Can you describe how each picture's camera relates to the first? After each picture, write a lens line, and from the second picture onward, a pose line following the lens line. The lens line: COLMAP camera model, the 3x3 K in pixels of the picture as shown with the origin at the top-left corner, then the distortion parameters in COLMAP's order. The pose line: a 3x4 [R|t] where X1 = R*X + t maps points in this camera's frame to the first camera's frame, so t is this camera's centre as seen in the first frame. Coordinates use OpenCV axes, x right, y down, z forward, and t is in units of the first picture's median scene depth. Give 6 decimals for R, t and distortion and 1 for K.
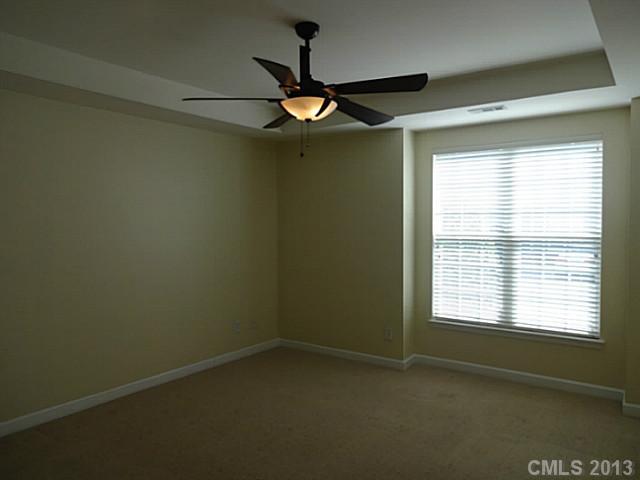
lens RADIAL K [[478.0, 0, 320.0], [0, 478.0, 240.0], [0, 0, 1]] dist [0.001417, 0.001074]
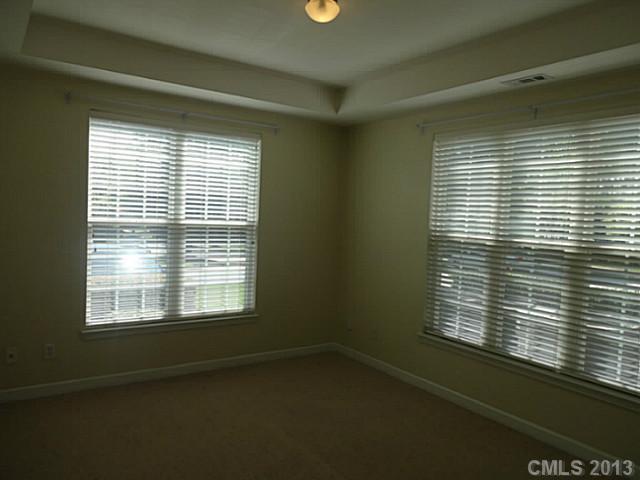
lens RADIAL K [[478.0, 0, 320.0], [0, 478.0, 240.0], [0, 0, 1]] dist [0.001417, 0.001074]
pose [[0.333429, -0.027136, 0.942385, -0.401432], [0.004086, 0.999618, 0.027338, -0.000342], [-0.942766, -0.005264, 0.333412, 0.428000]]
